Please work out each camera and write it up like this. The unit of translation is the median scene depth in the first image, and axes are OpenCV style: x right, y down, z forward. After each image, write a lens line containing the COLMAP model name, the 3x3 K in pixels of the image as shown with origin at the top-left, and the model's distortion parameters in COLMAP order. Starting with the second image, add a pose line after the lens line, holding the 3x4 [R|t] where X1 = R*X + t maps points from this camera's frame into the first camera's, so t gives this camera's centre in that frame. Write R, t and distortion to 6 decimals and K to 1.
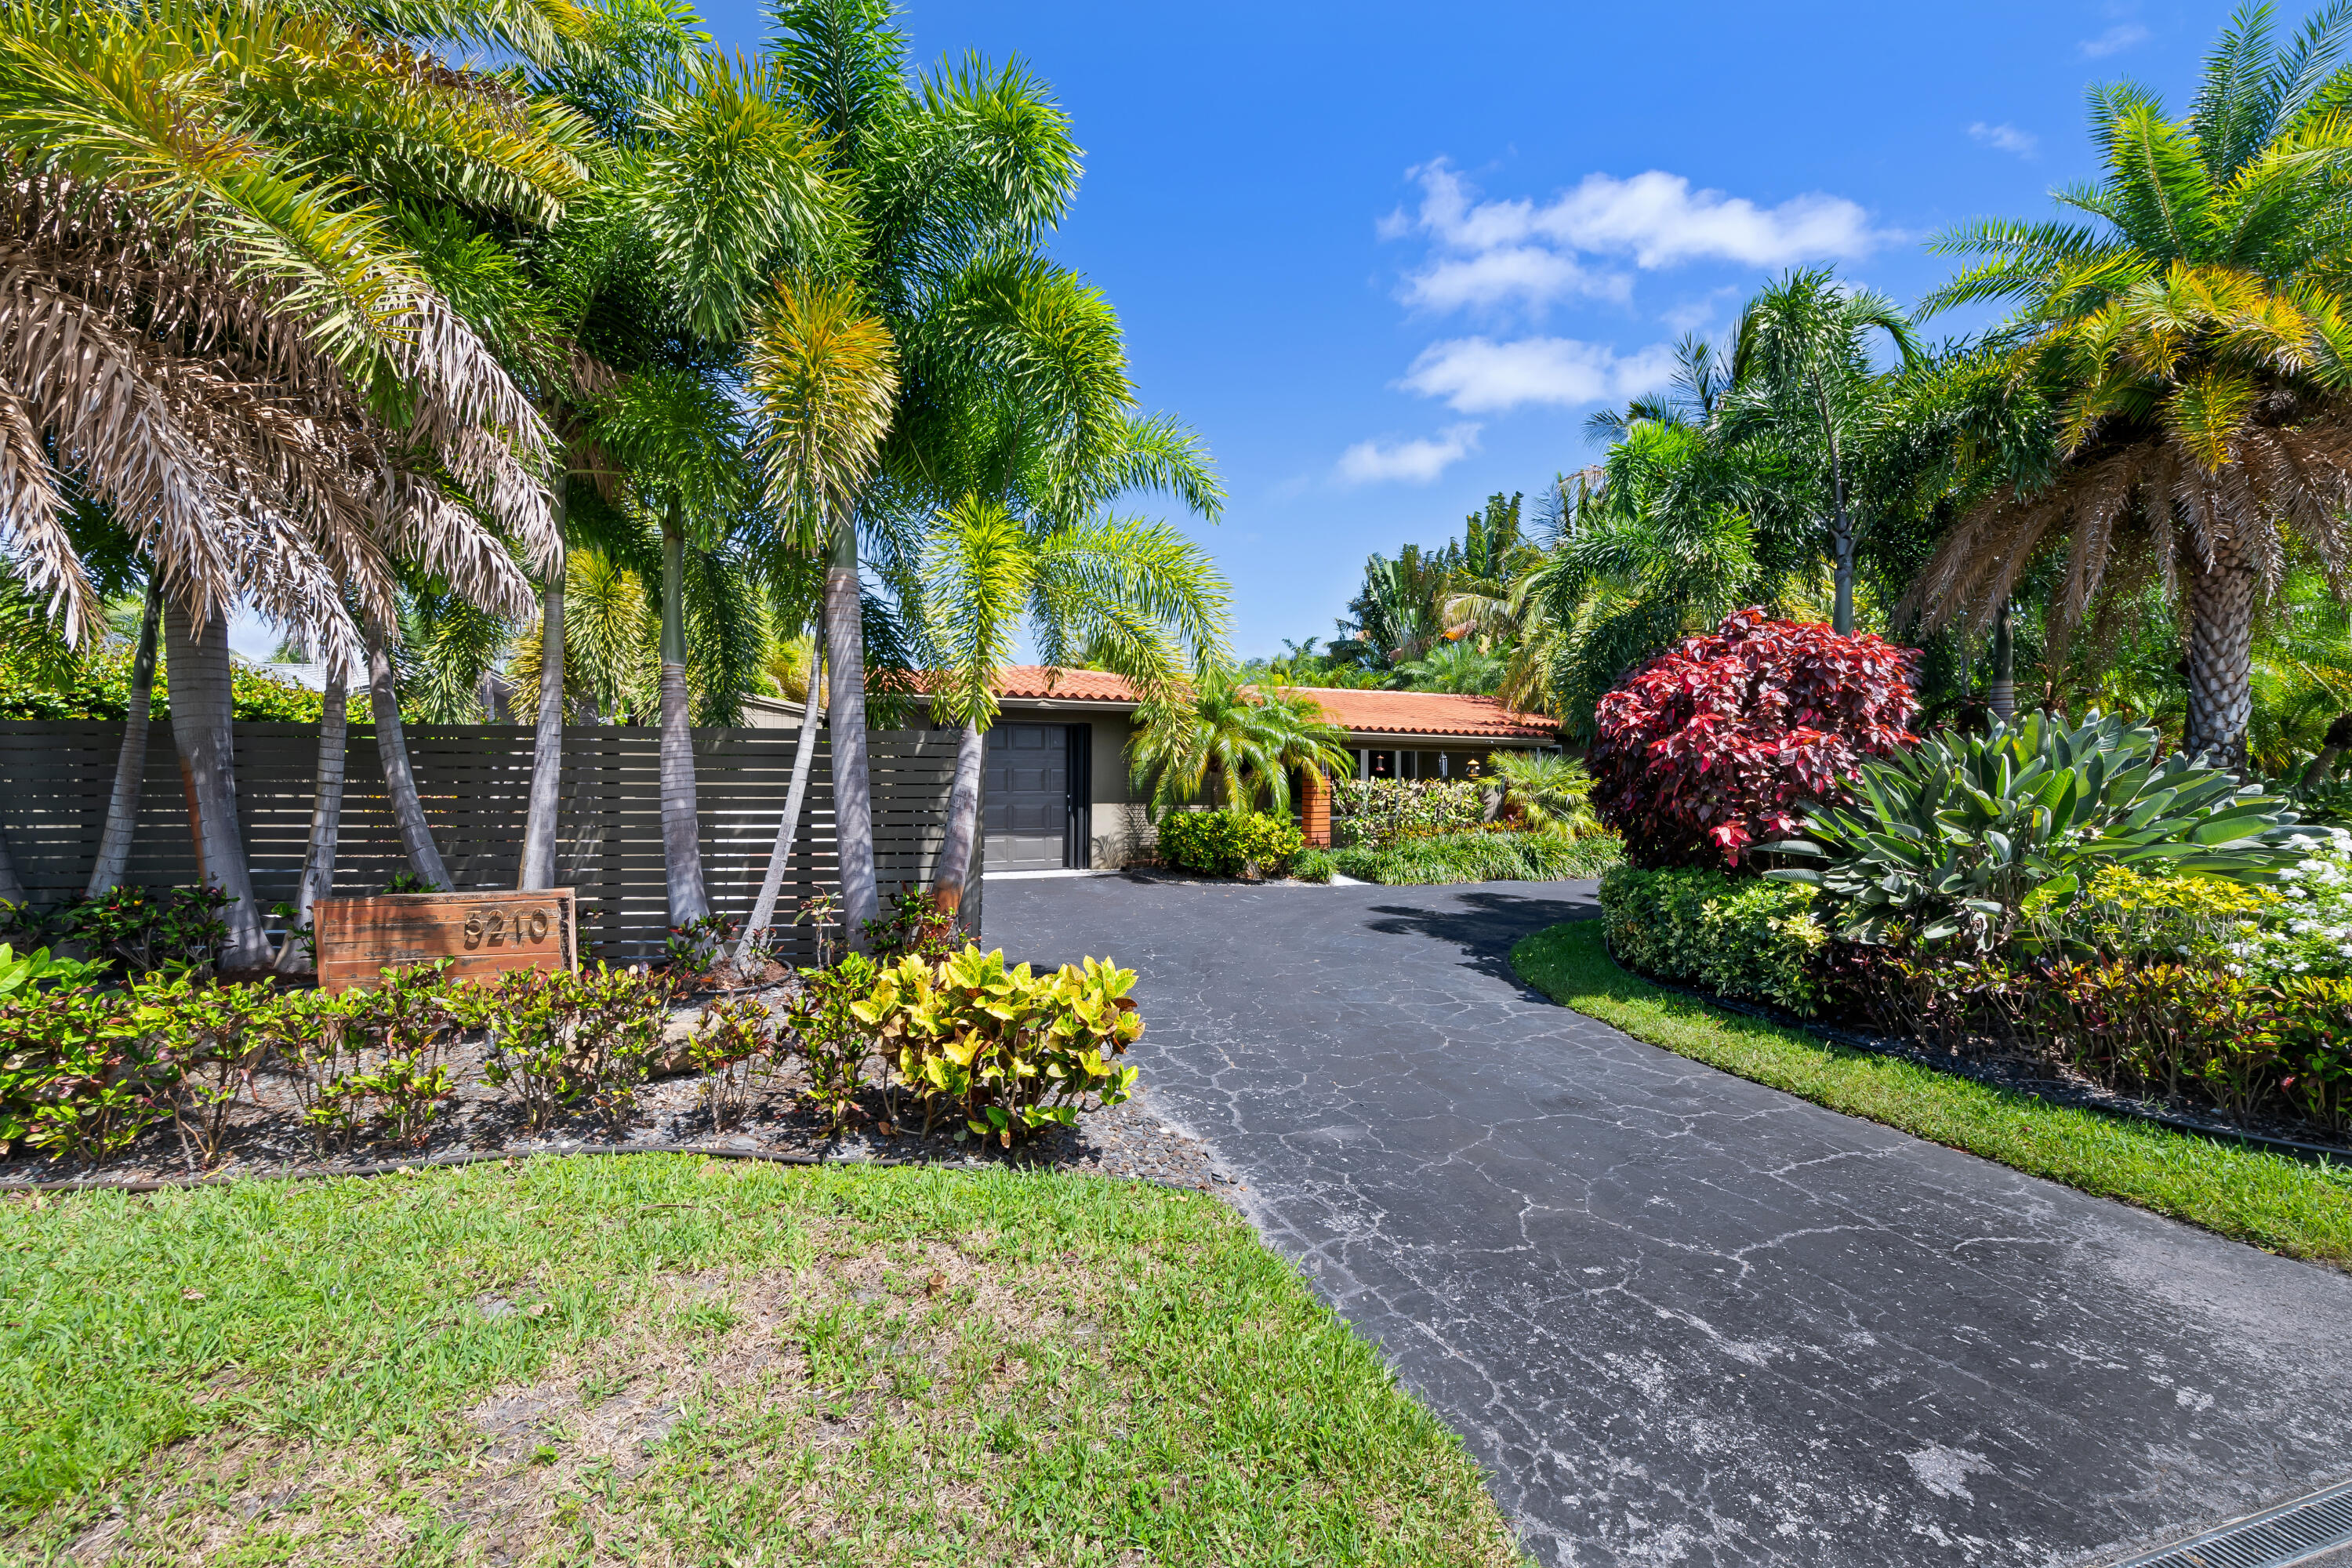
lens RADIAL K [[953.6, 0, 1173.1], [0, 953.6, 782.4], [0, 0, 1]] dist [0.023891, -0.000130]
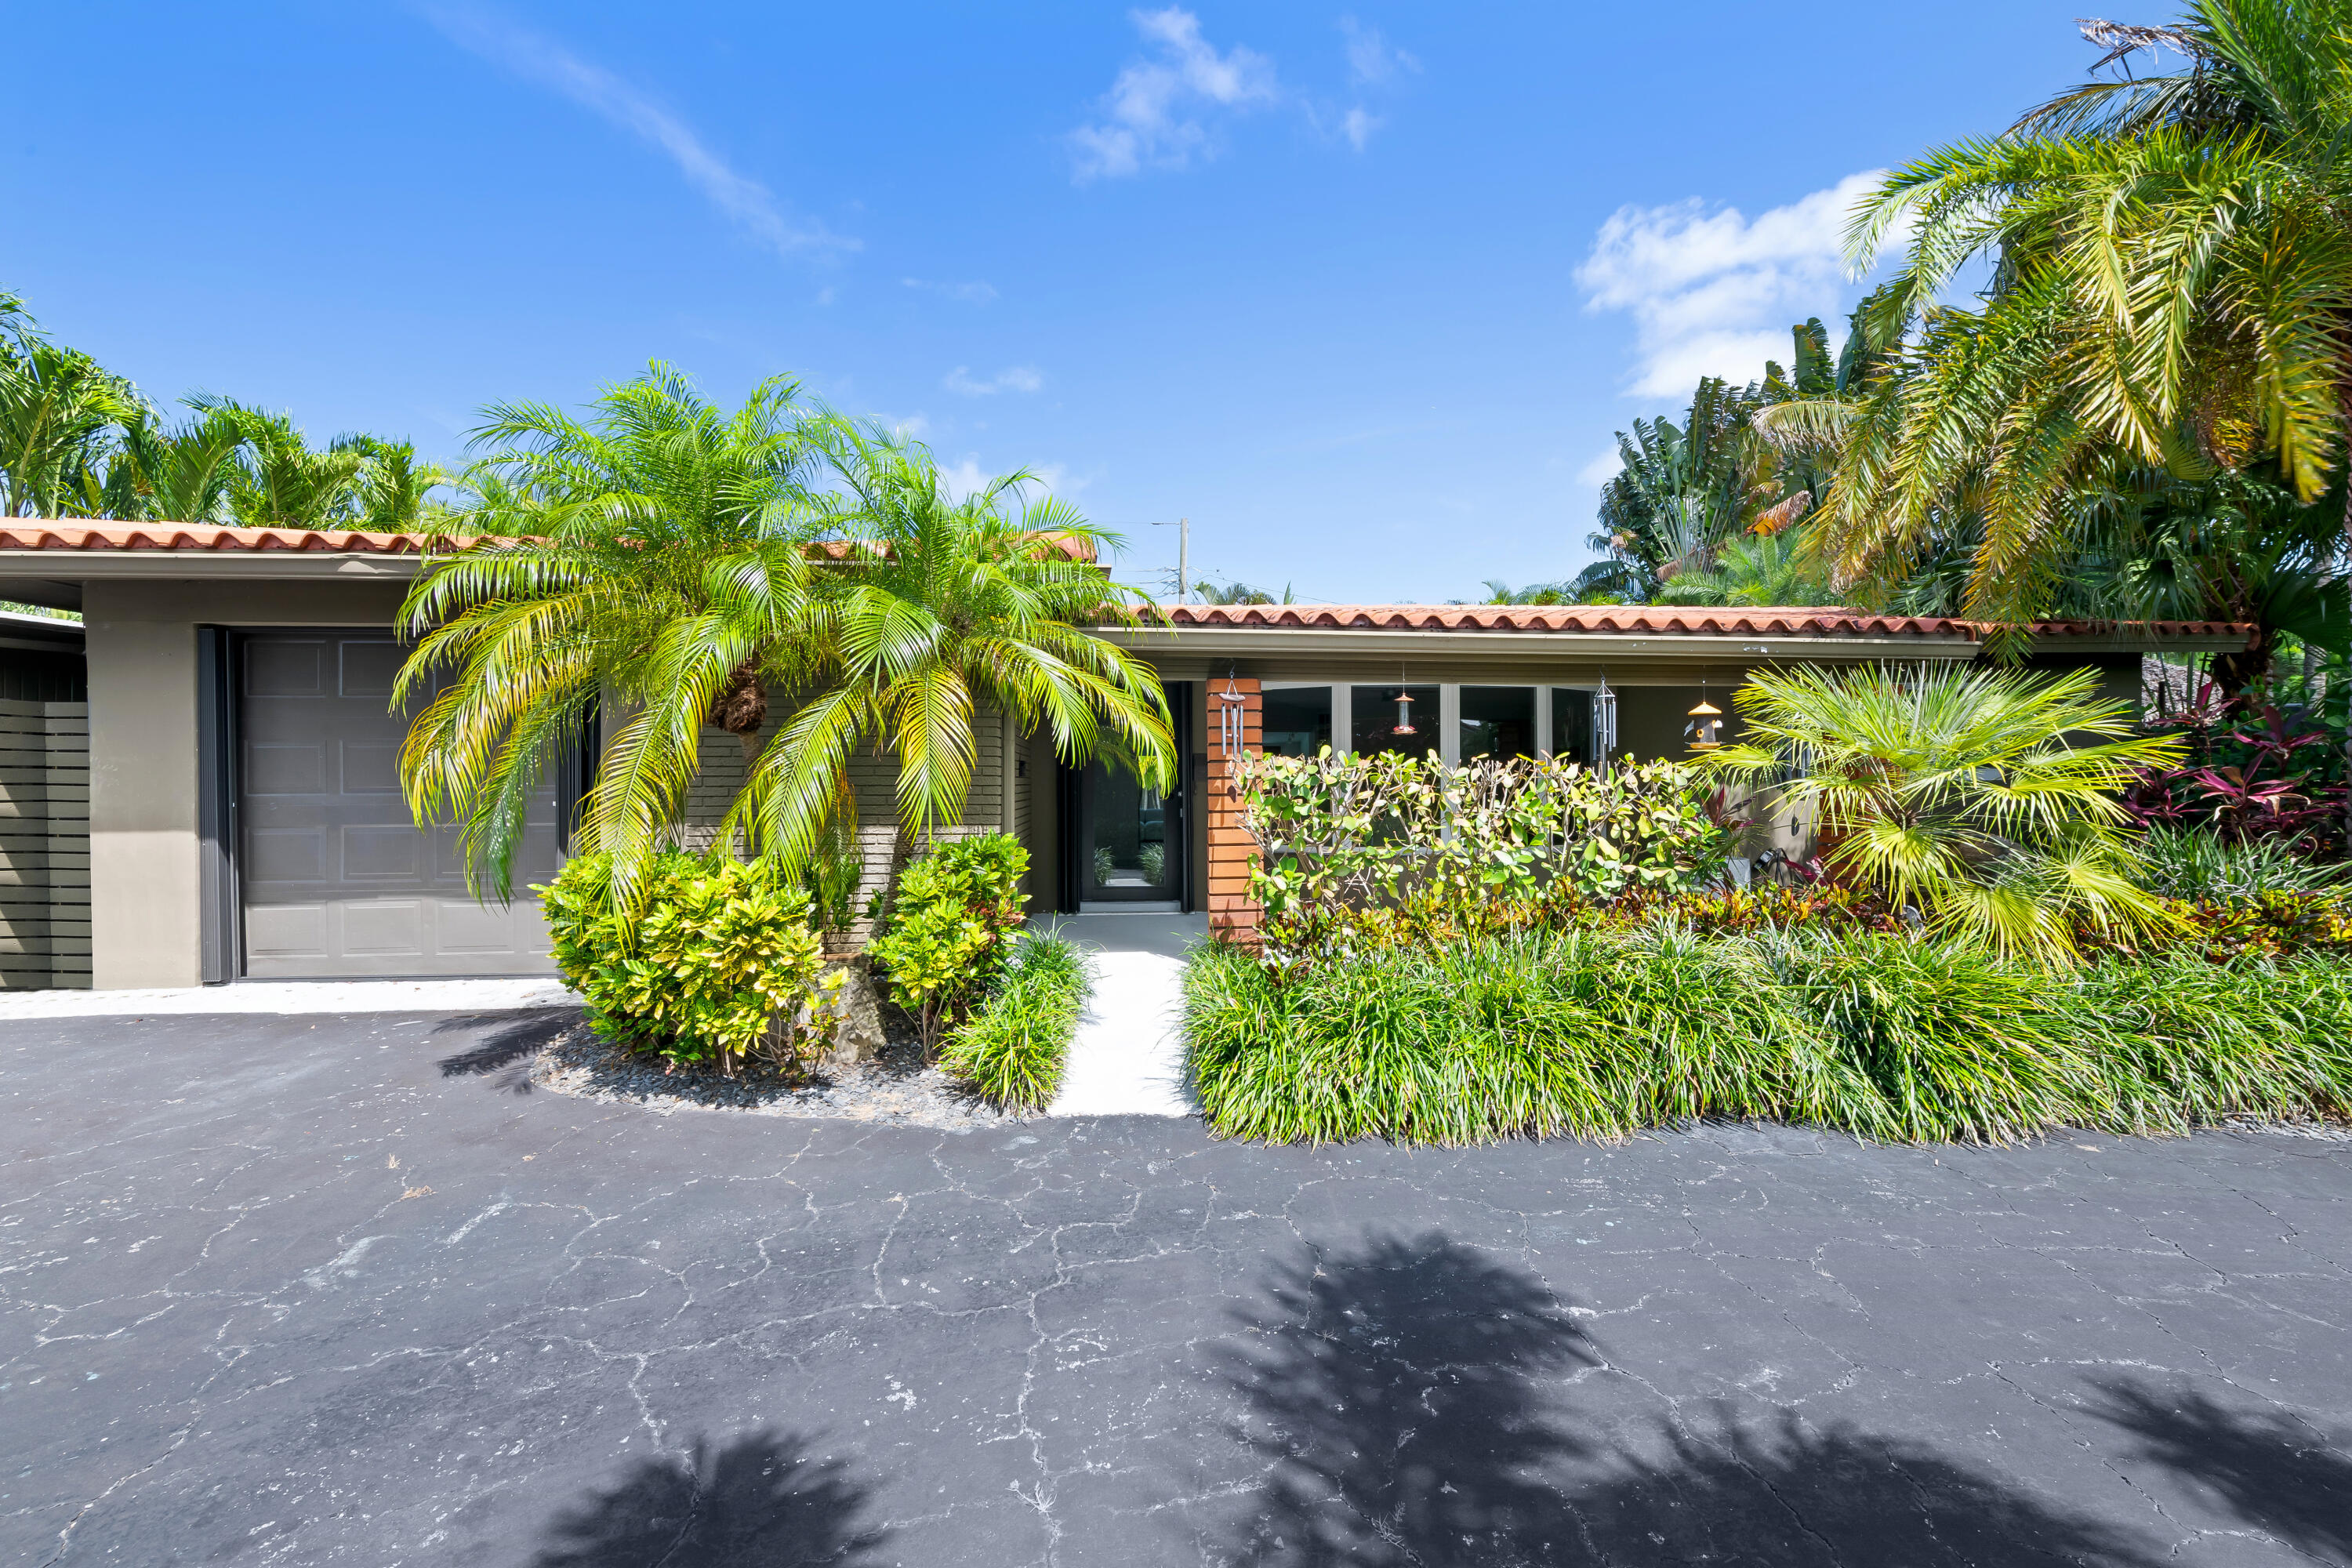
lens RADIAL K [[953.6, 0, 1179.9], [0, 953.6, 796.4], [0, 0, 1]] dist [0.023891, -0.000130]
pose [[0.950505, -0.006126, -0.310648, 0.252075], [0.008843, 0.999934, 0.007337, 0.007771], [0.310583, -0.009720, 0.950497, 0.627514]]
